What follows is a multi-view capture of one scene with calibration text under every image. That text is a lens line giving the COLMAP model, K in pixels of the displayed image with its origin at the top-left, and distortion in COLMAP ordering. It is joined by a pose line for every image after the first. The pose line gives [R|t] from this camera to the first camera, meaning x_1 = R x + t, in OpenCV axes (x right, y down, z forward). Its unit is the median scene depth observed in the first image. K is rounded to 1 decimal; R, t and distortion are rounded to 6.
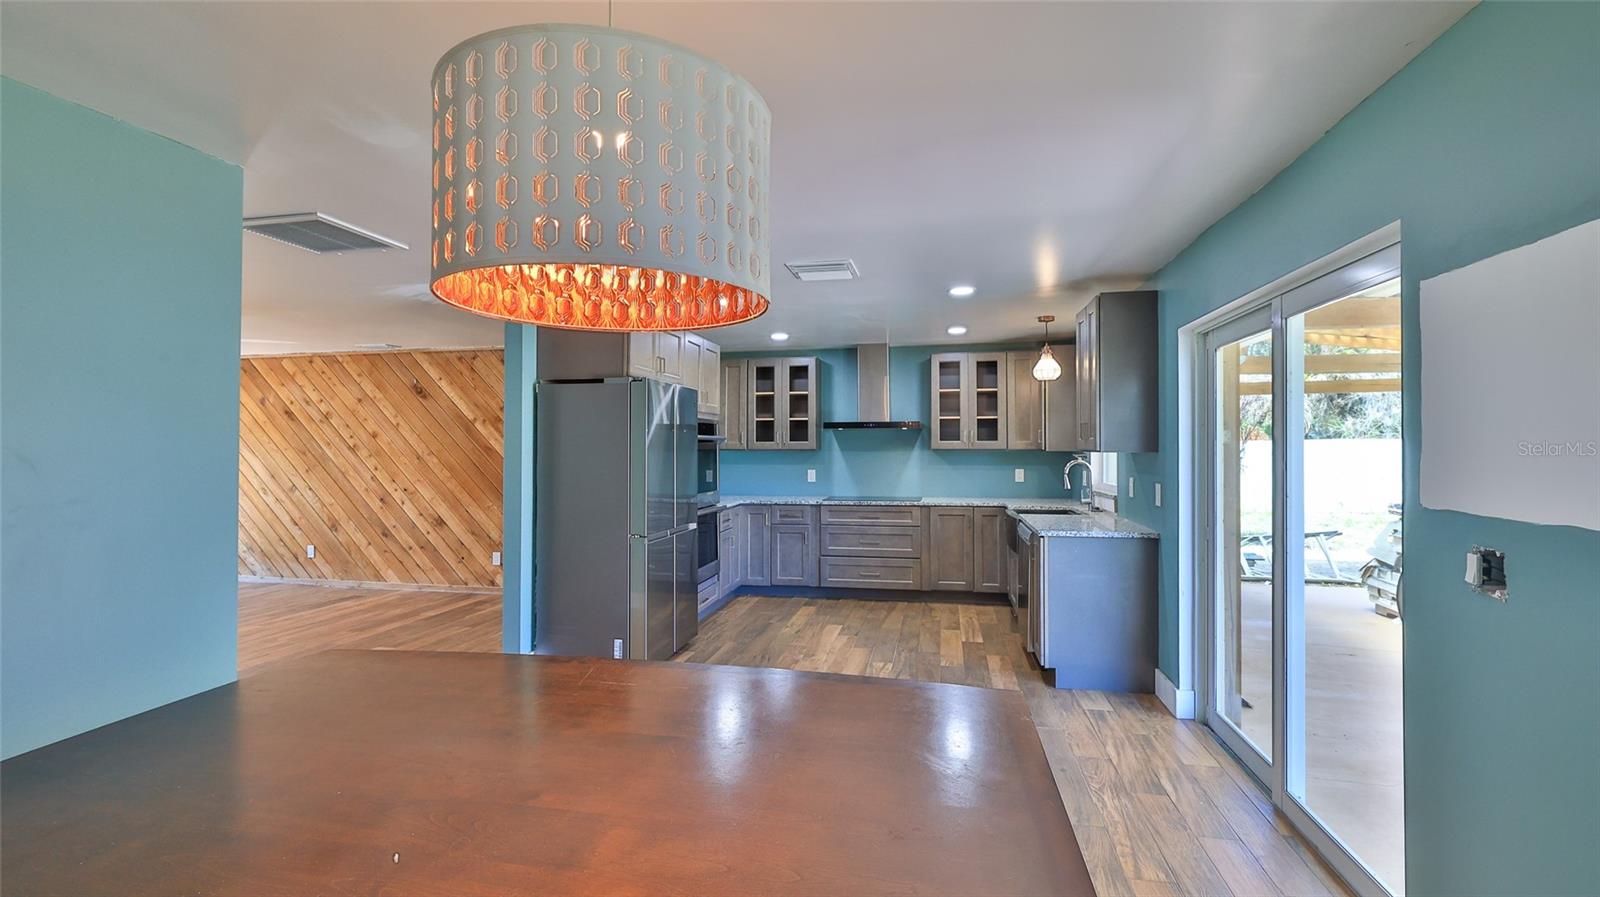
lens RADIAL K [[709.1, 0, 797.4], [0, 709.1, 445.2], [0, 0, 1]] dist [0.001044, 0.000283]
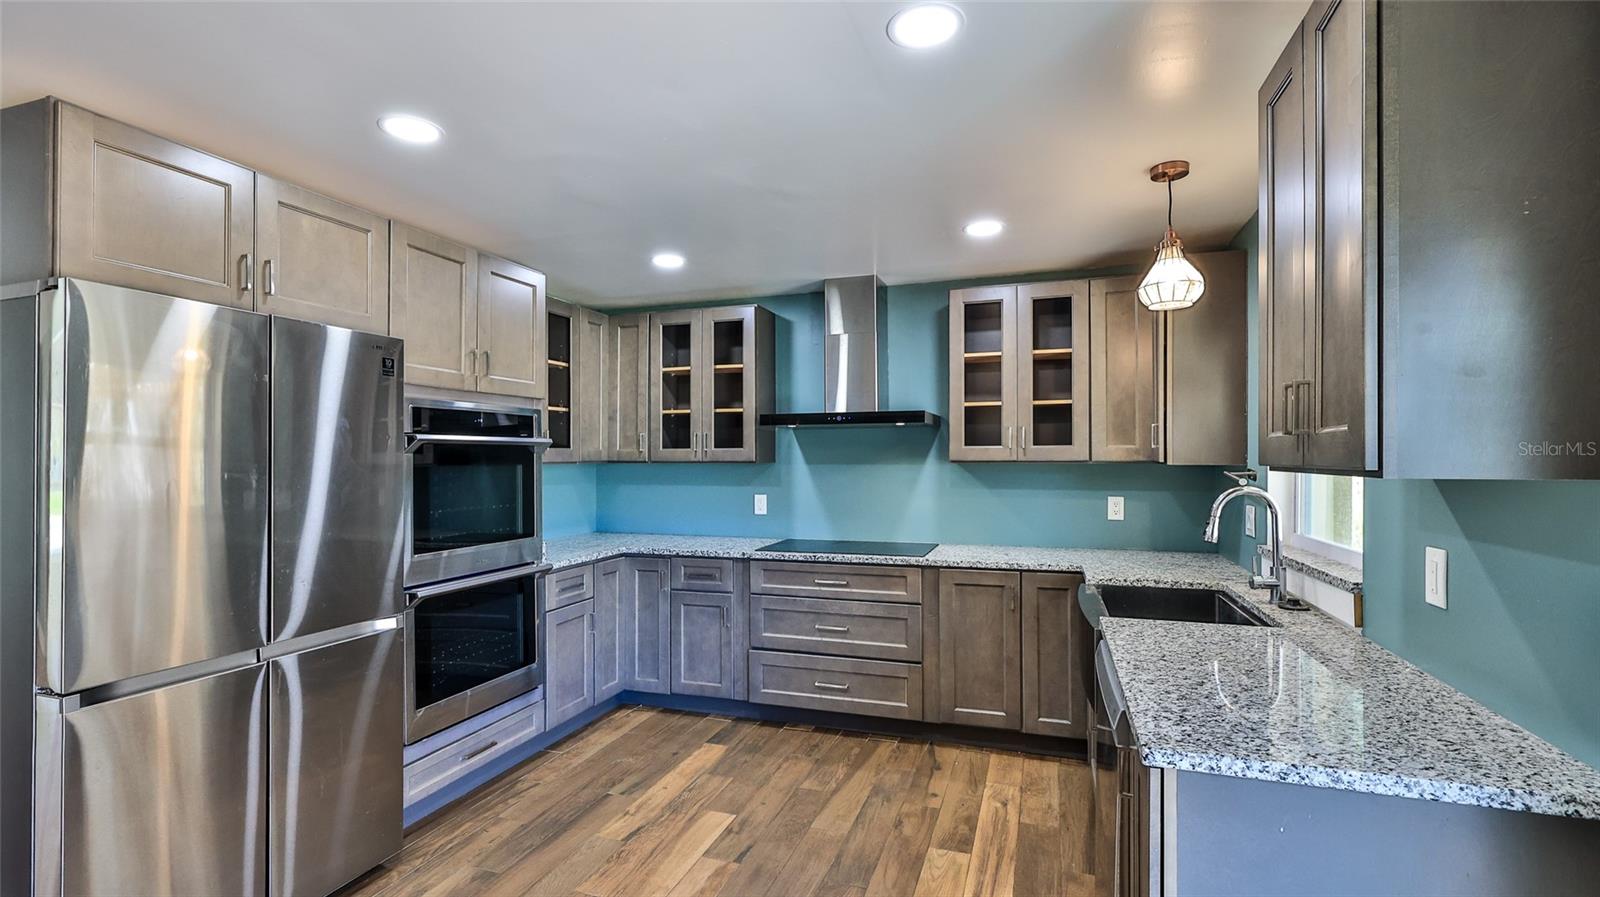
lens RADIAL K [[709.1, 0, 803.8], [0, 709.1, 458.1], [0, 0, 1]] dist [0.001044, 0.000283]
pose [[0.991132, -0.001994, -0.132867, 0.150626], [0.002896, 0.999974, 0.006598, -0.000703], [0.132850, -0.006924, 0.991112, 0.434151]]
